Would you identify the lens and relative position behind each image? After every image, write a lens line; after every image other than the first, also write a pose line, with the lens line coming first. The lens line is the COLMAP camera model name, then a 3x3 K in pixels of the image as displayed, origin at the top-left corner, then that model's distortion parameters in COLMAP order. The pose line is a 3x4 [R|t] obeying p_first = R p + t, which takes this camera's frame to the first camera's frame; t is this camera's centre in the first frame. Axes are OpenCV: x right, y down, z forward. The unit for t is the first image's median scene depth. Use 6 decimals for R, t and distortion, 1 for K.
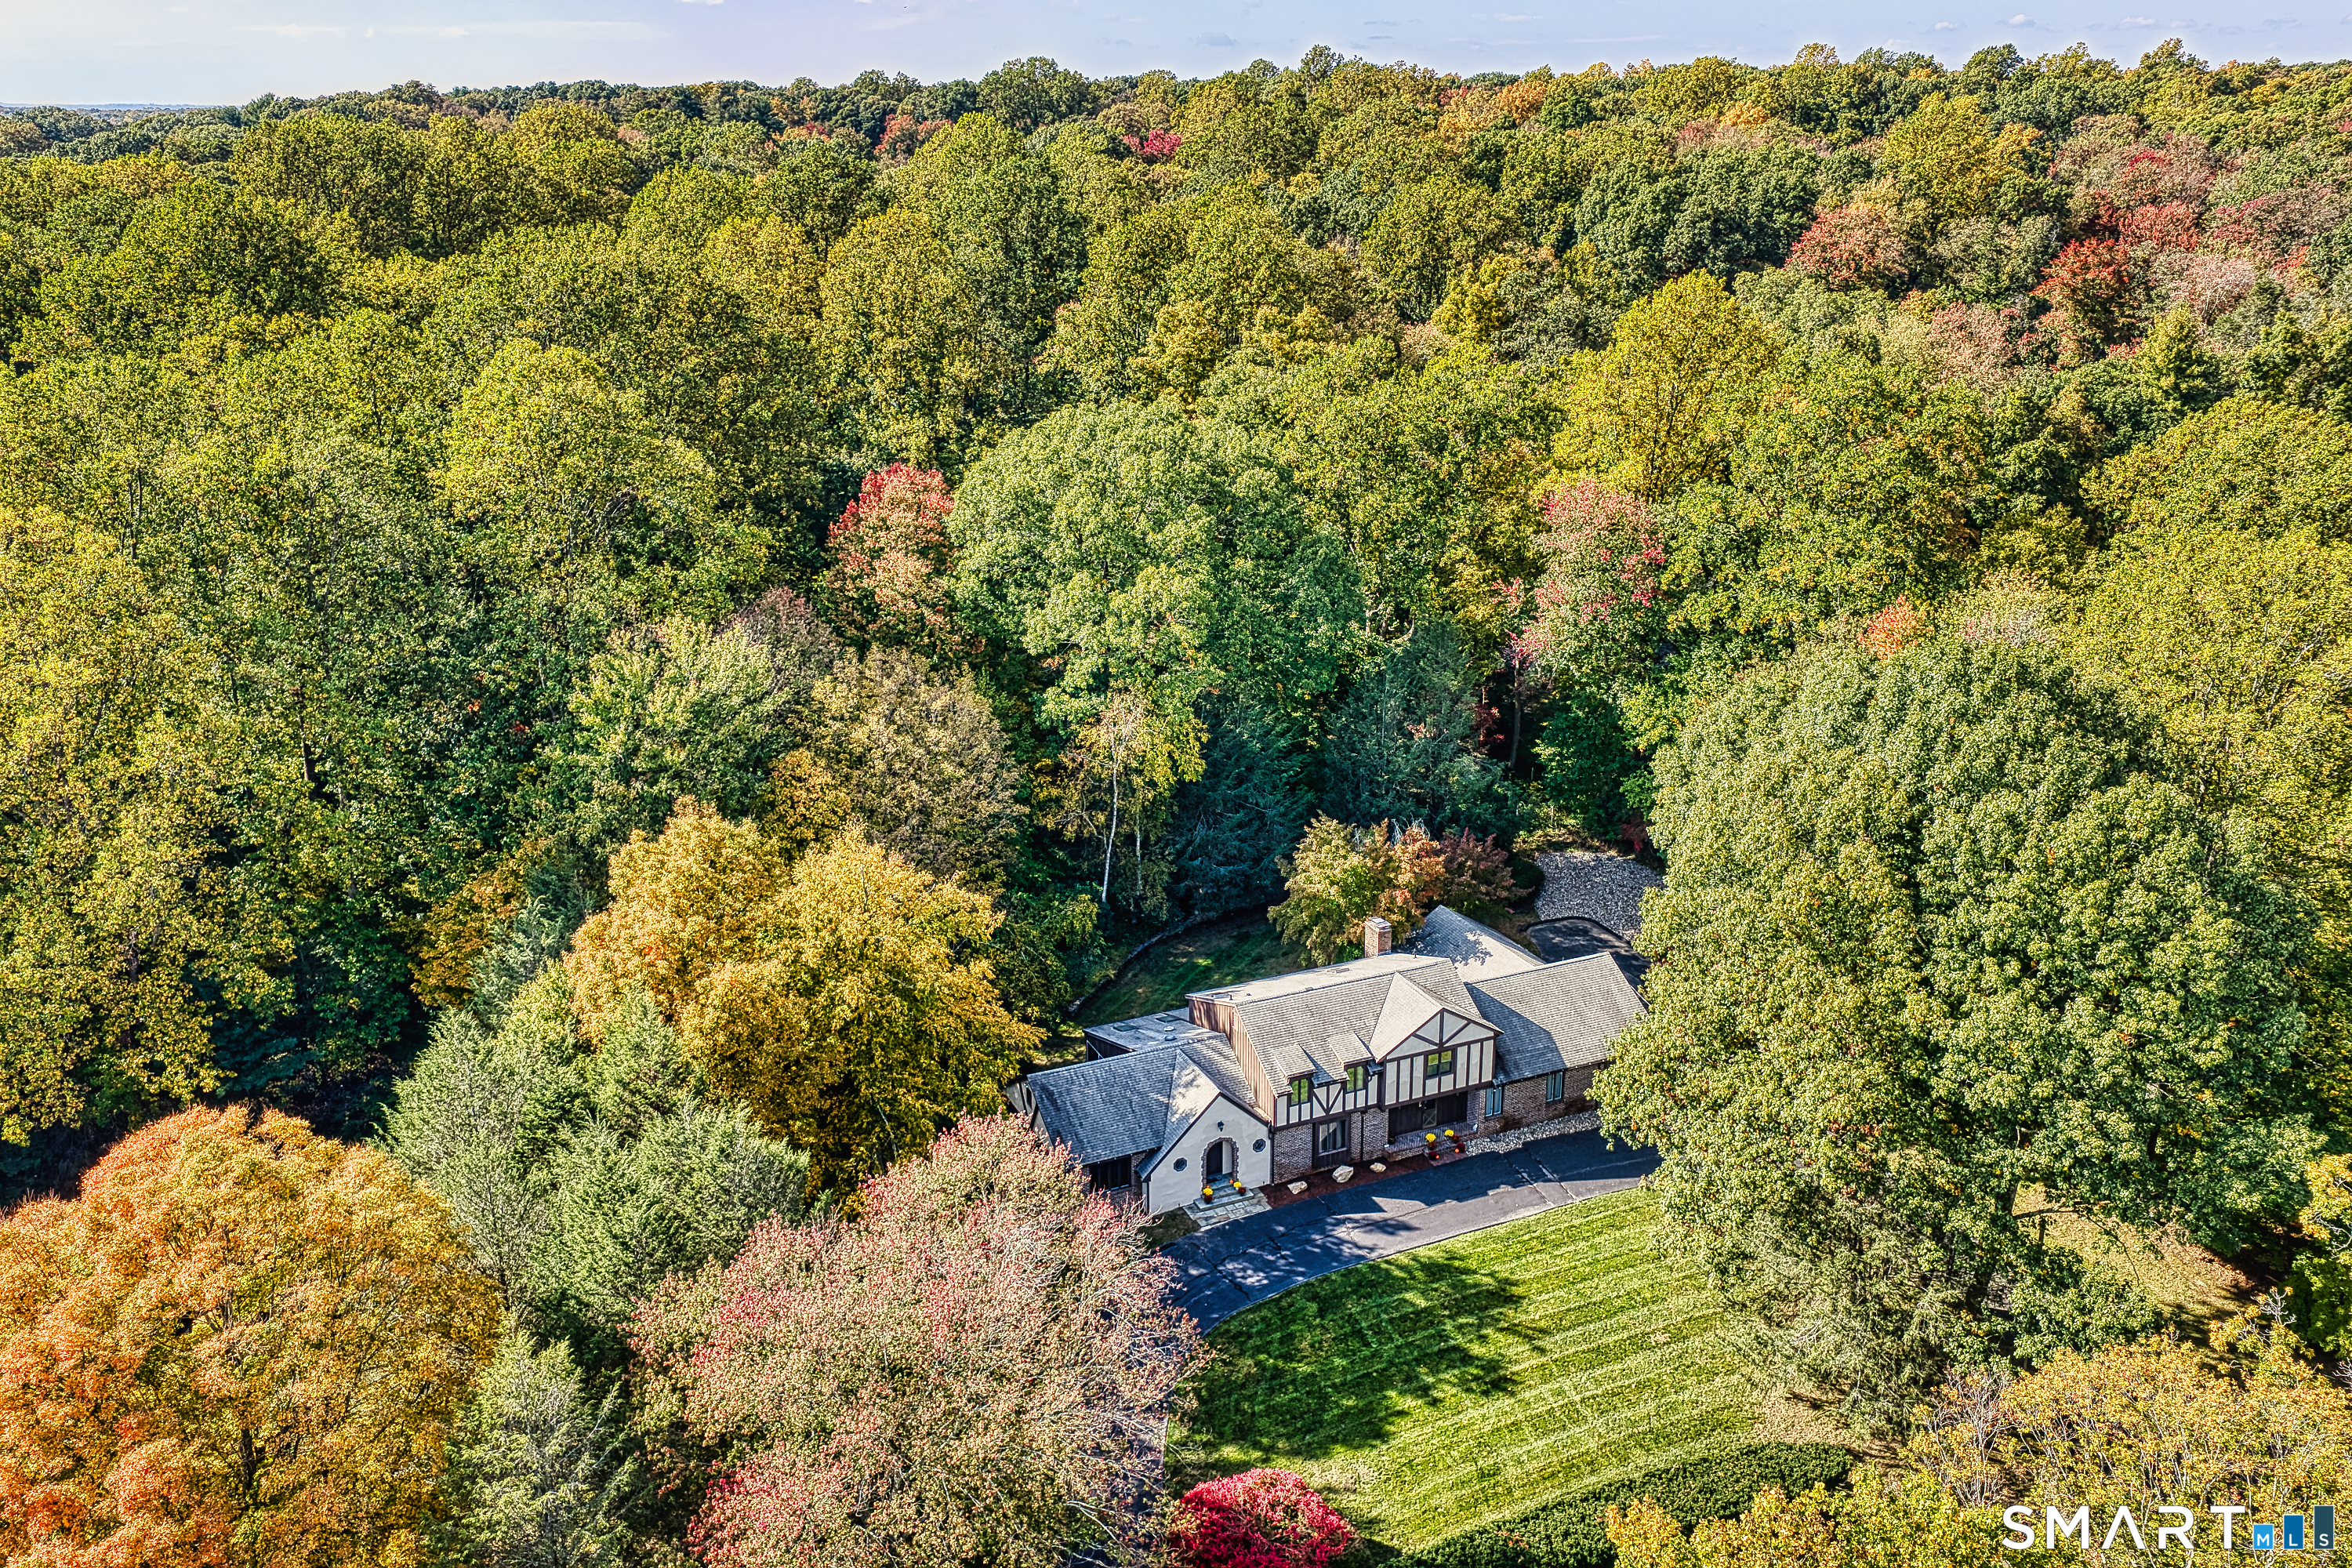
lens RADIAL K [[1893.0, 0, 1181.8], [0, 1893.0, 783.1], [0, 0, 1]] dist [0.043842, -0.066147]
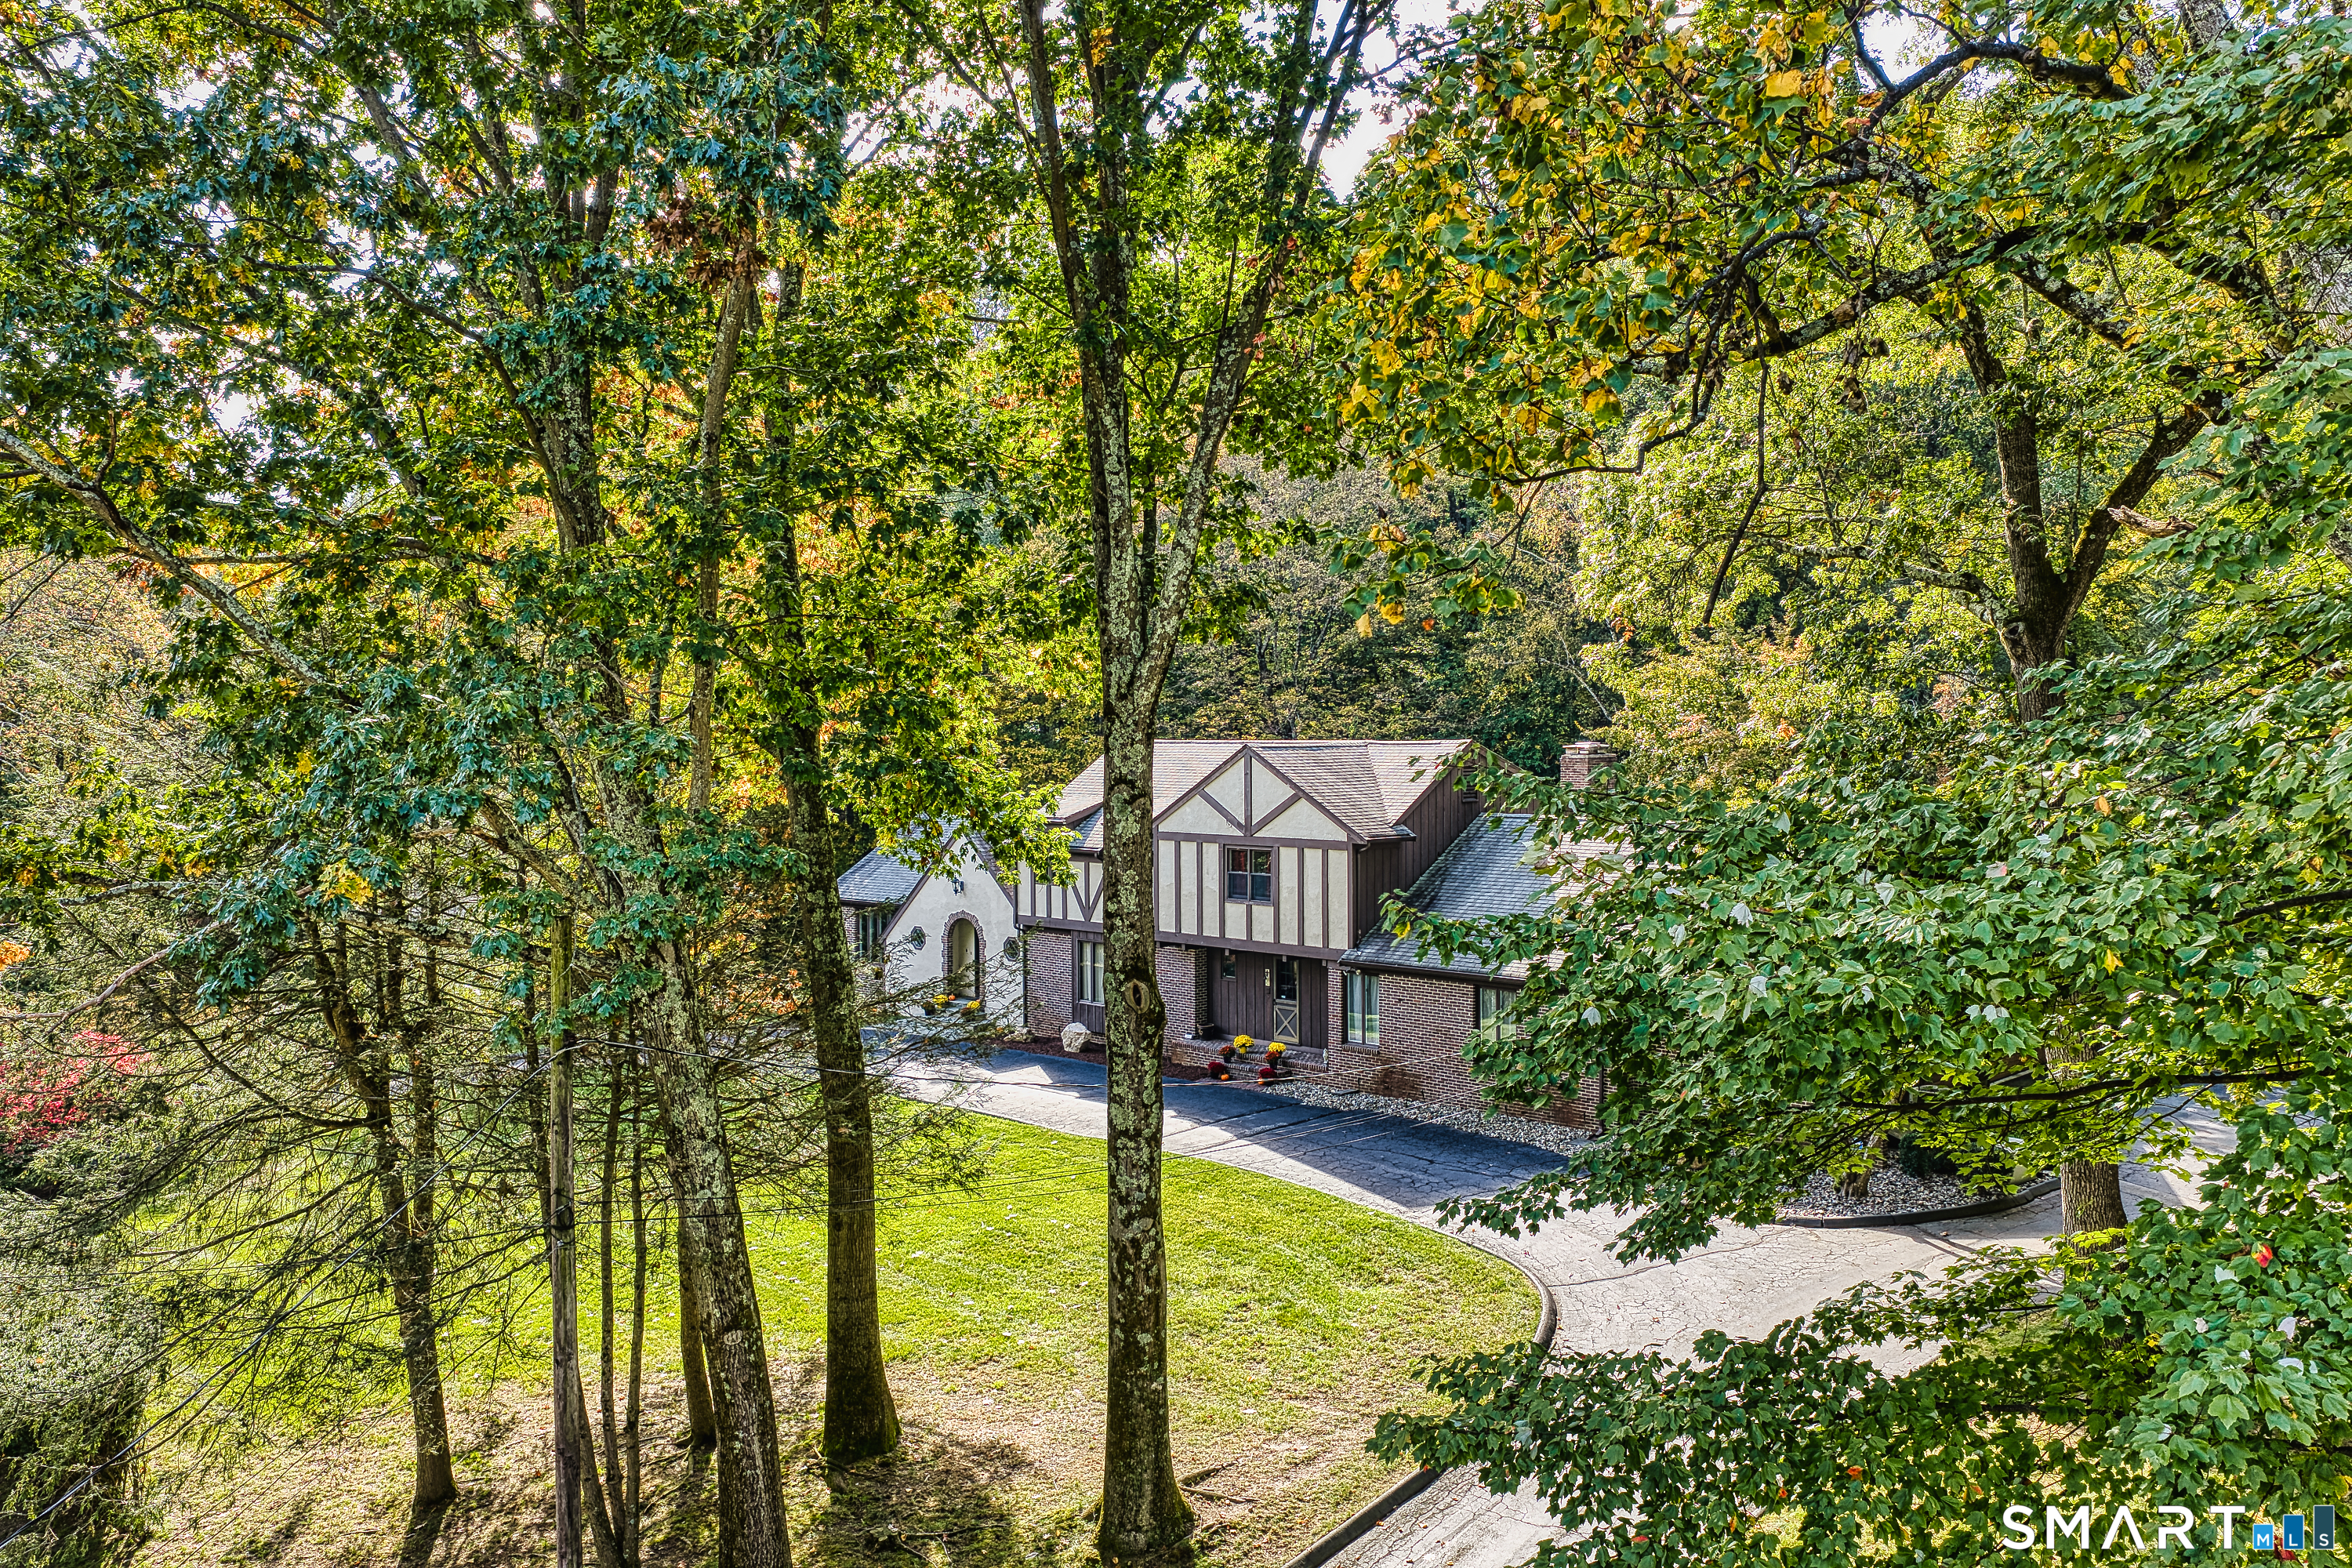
lens RADIAL K [[1893.0, 0, 1181.0], [0, 1893.0, 785.4], [0, 0, 1]] dist [0.043842, -0.066147]
pose [[0.362081, 0.037833, -0.931379, 0.576530], [-0.295662, 0.952244, -0.076261, 0.168548], [0.884014, 0.302986, 0.355975, 0.807909]]
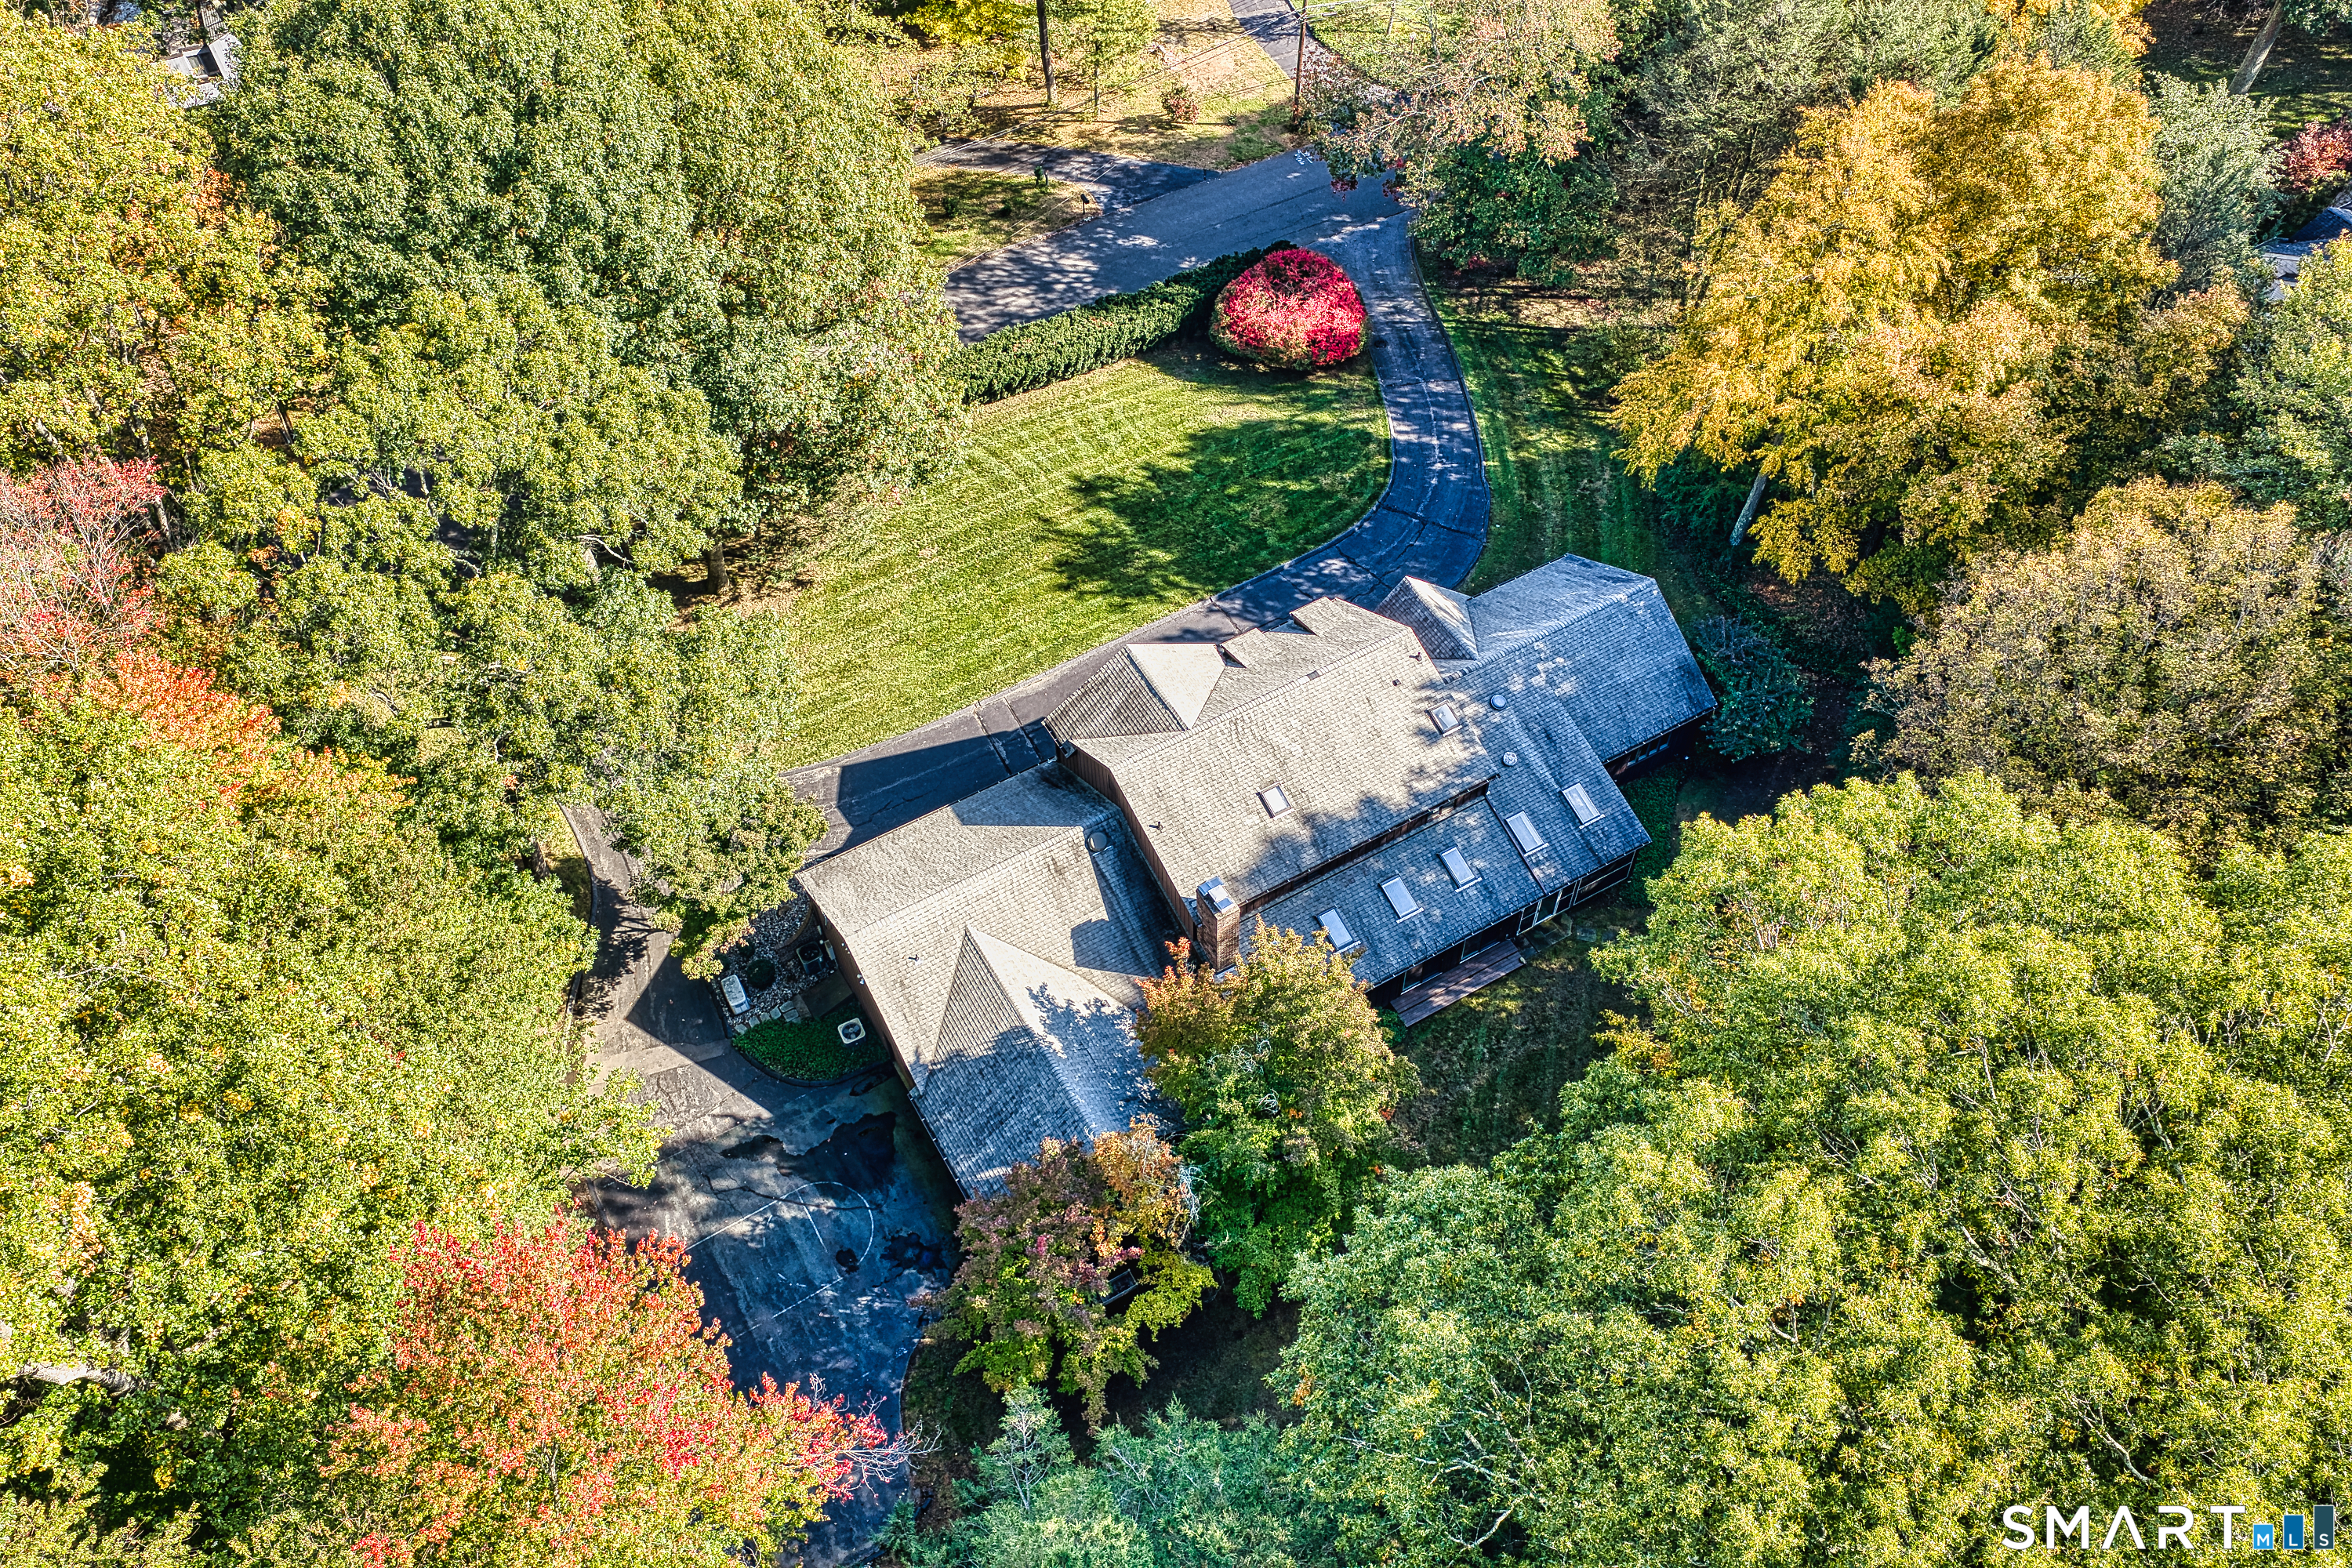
lens RADIAL K [[1893.0, 0, 1182.6], [0, 1893.0, 790.0], [0, 0, 1]] dist [0.043842, -0.066147]
pose [[-0.995825, 0.077365, -0.048452, 0.153289], [-0.023463, 0.296016, 0.954895, -0.558638], [0.088218, 0.952045, -0.292965, 1.272662]]
